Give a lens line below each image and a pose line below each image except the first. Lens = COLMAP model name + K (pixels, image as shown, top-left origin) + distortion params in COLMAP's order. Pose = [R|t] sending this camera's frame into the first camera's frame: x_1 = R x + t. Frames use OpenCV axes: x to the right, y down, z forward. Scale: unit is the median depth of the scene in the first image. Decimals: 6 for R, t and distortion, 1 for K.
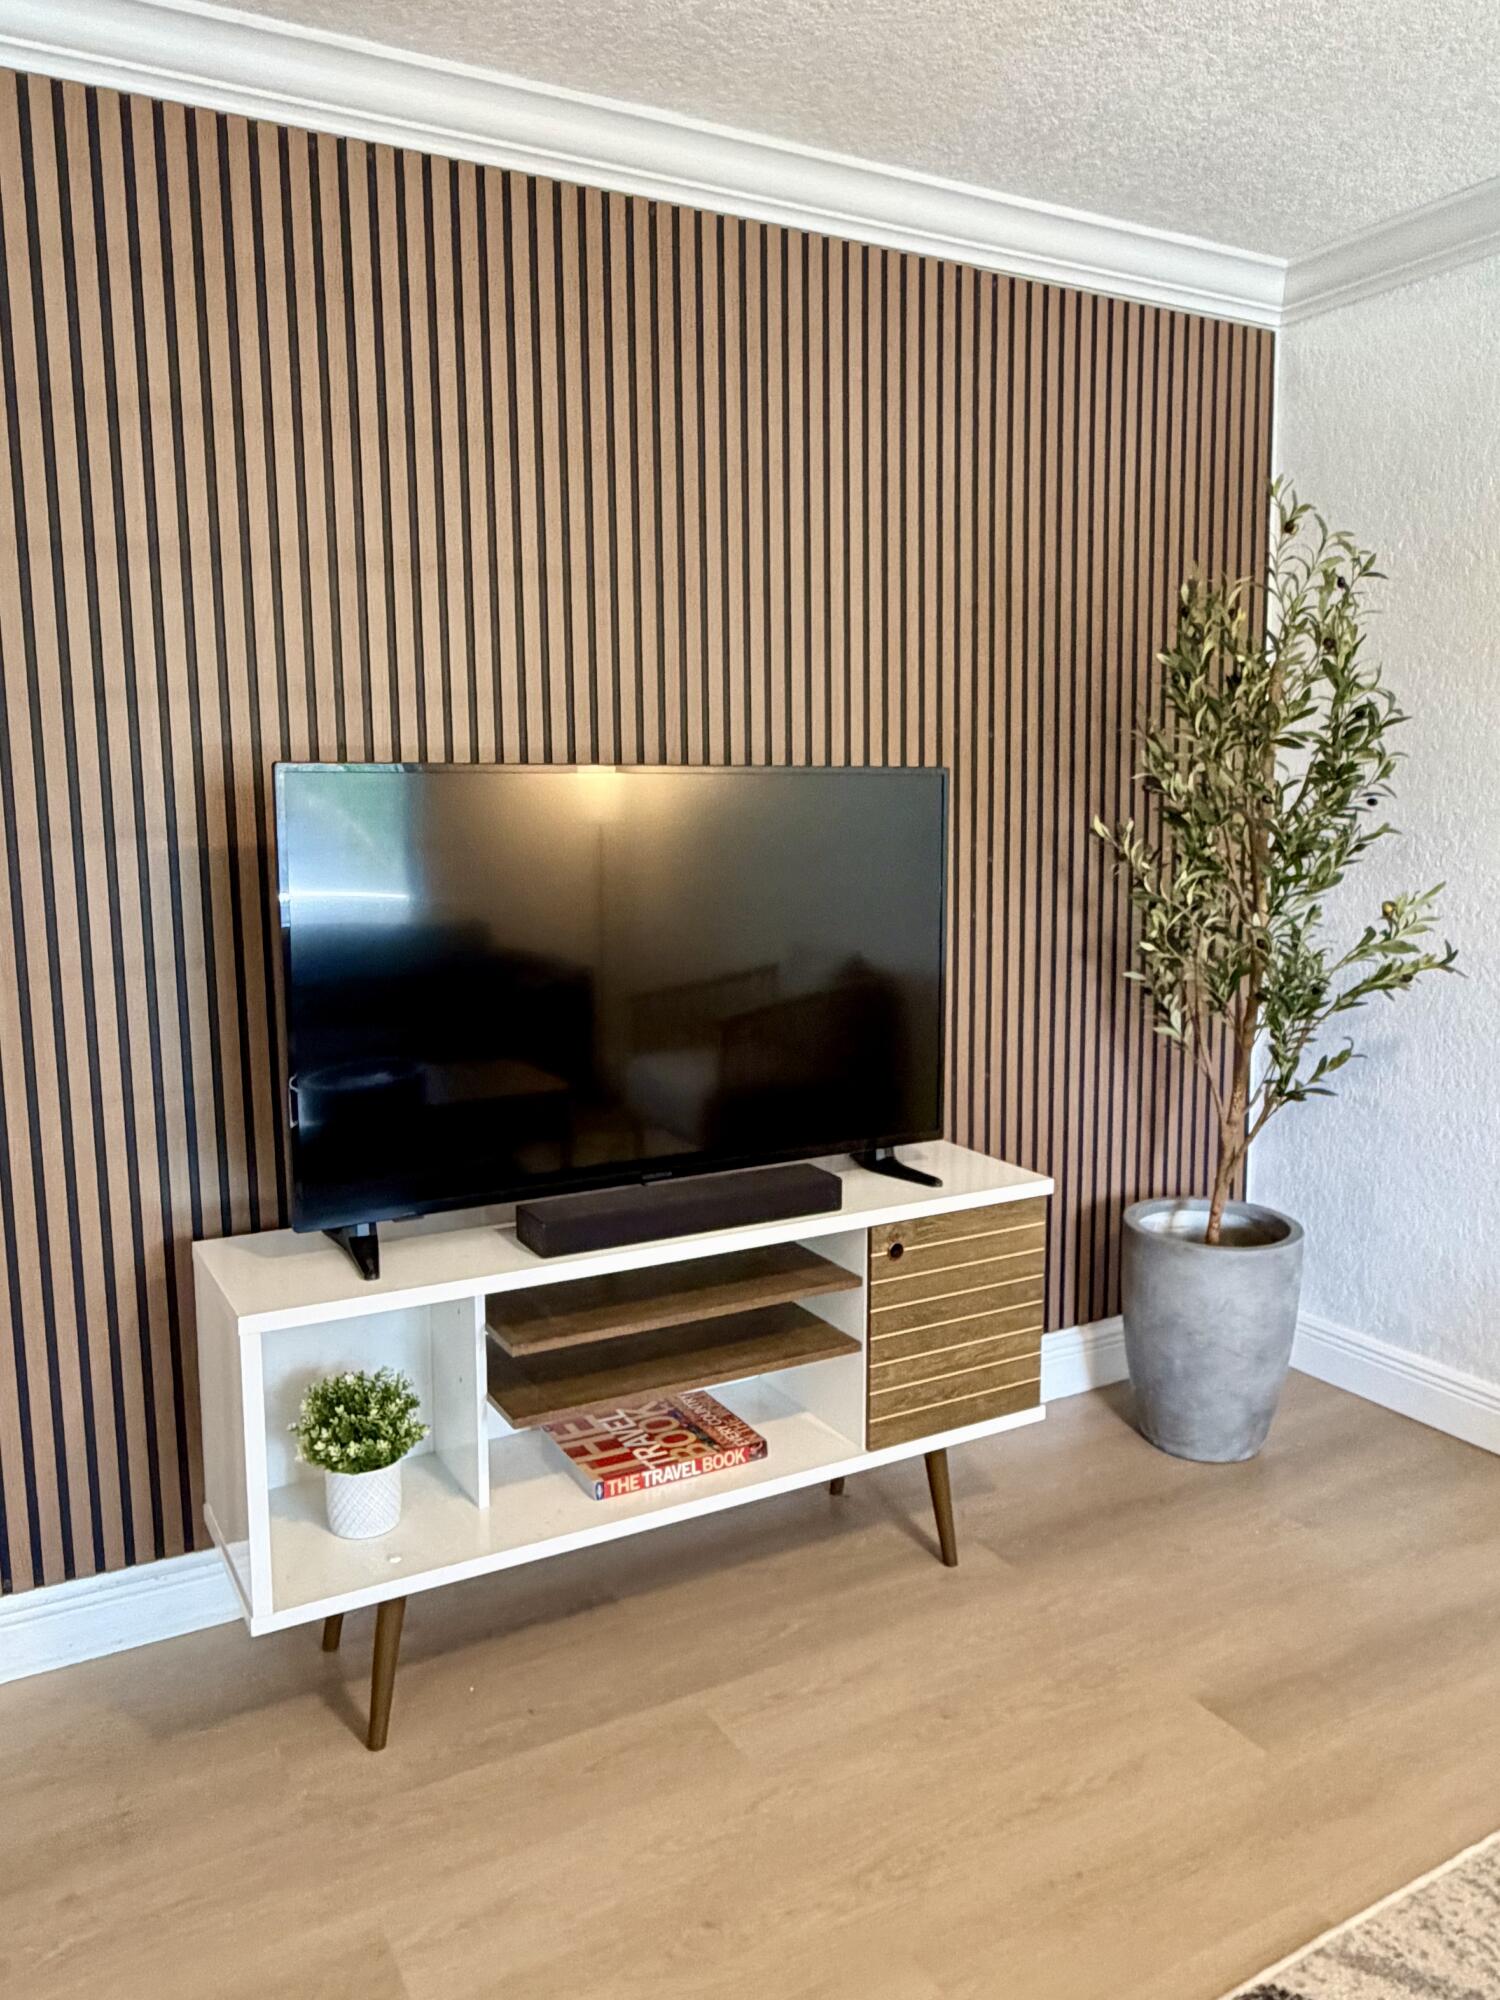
lens RADIAL K [[1478.1, 0, 748.6], [0, 1478.1, 994.0], [0, 0, 1]] dist [0.006396, 0.004260]
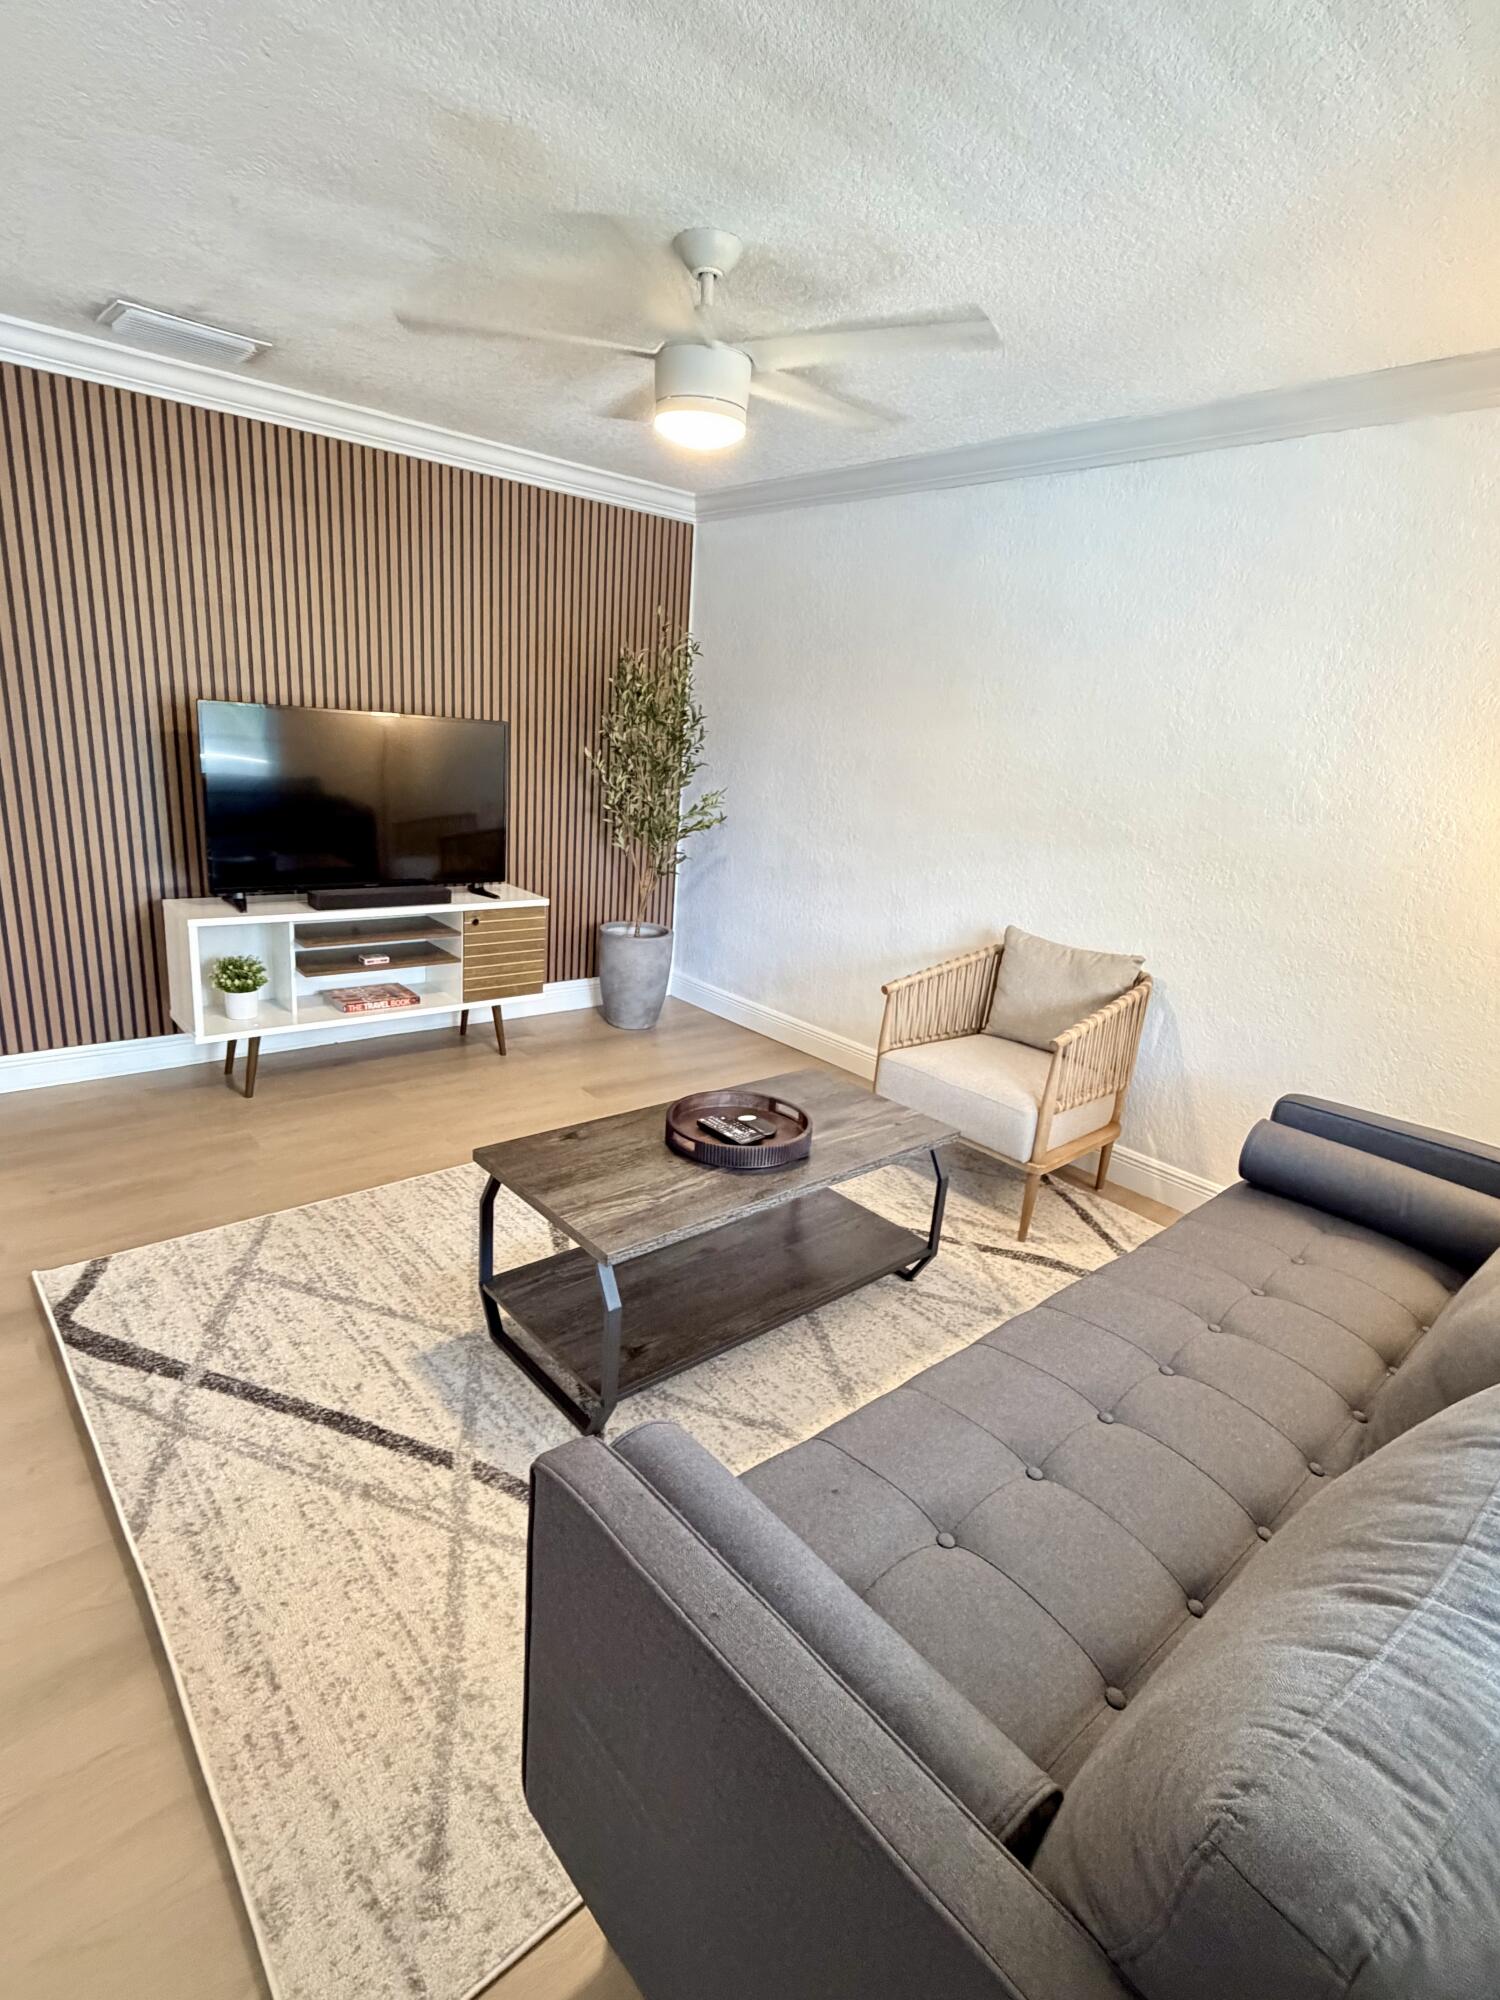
lens RADIAL K [[981.7, 0, 750.7], [0, 981.7, 1001.6], [0, 0, 1]] dist [-0.000429, -0.000455]
pose [[0.975058, 0.022922, 0.220761, 0.174986], [-0.054994, 0.988588, 0.140249, 0.046061], [-0.215027, -0.148891, 0.965192, -0.648080]]
